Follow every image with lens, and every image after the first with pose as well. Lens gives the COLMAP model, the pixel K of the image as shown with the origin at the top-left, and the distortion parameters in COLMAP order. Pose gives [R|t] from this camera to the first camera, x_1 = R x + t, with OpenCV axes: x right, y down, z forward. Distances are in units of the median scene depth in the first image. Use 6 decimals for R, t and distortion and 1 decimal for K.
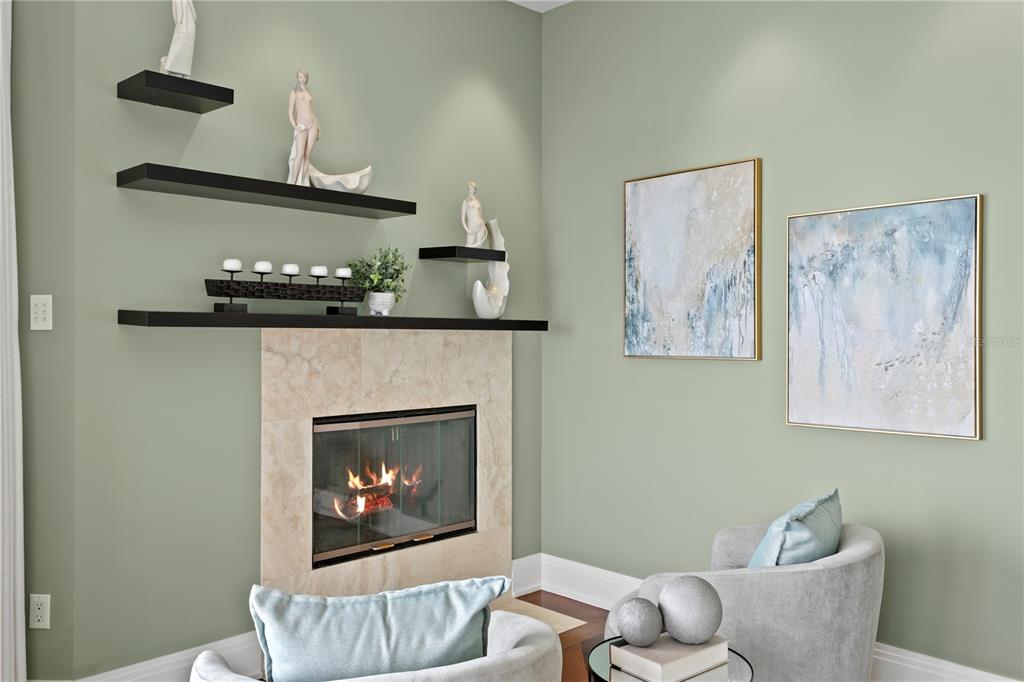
lens RADIAL K [[806.7, 0, 486.1], [0, 806.7, 330.5], [0, 0, 1]] dist [0.009321, 0.006590]
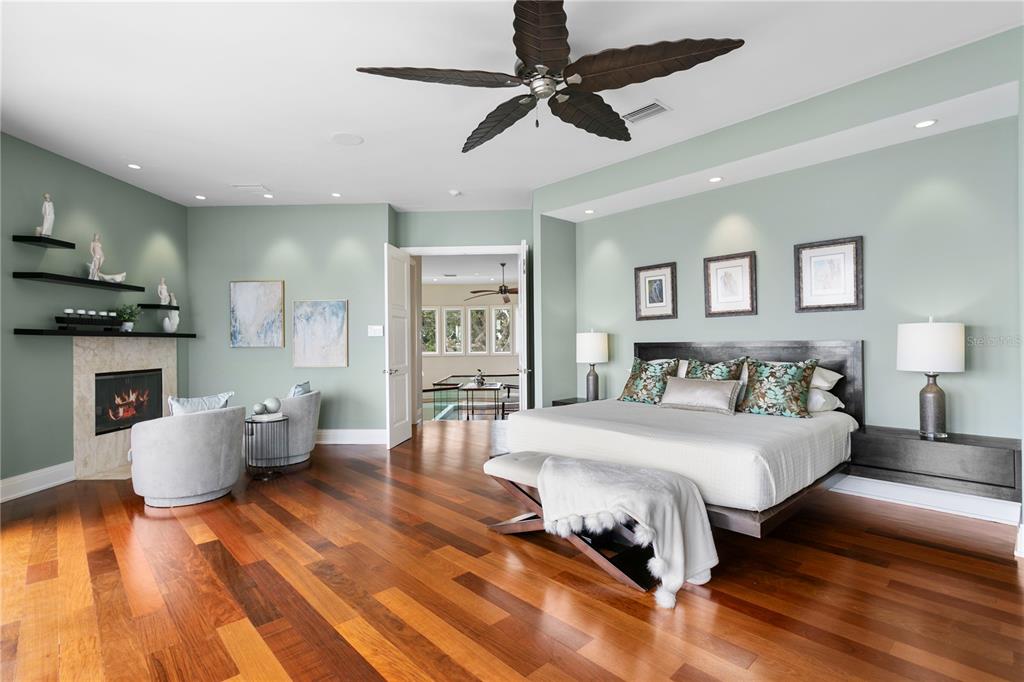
lens RADIAL K [[483.2, 0, 506.3], [0, 483.2, 339.5], [0, 0, 1]] dist [0.002556, 0.000991]
pose [[0.703602, -0.005661, 0.710572, -0.377042], [0.006976, 0.999975, 0.001060, 0.012772], [-0.710560, 0.004211, 0.703624, -0.902665]]
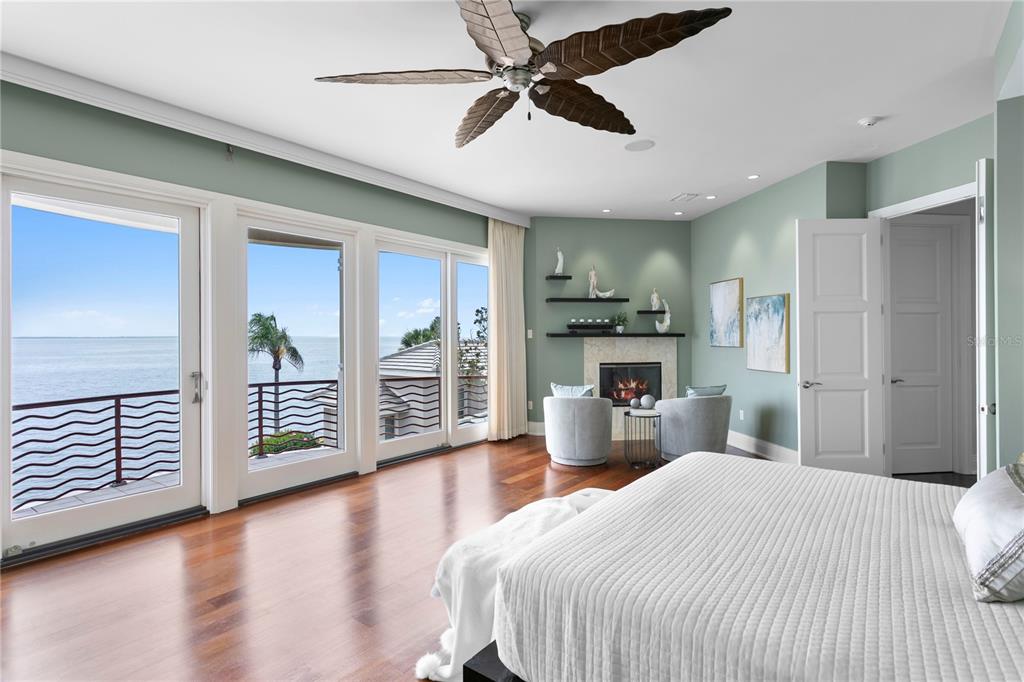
lens RADIAL K [[527.2, 0, 515.8], [0, 527.2, 333.4], [0, 0, 1]] dist [-0.005615, -0.000176]
pose [[0.828780, -0.007548, -0.559523, 0.739037], [0.009348, 0.999956, 0.000357, -0.022335], [0.559496, -0.005527, 0.828815, -1.048051]]
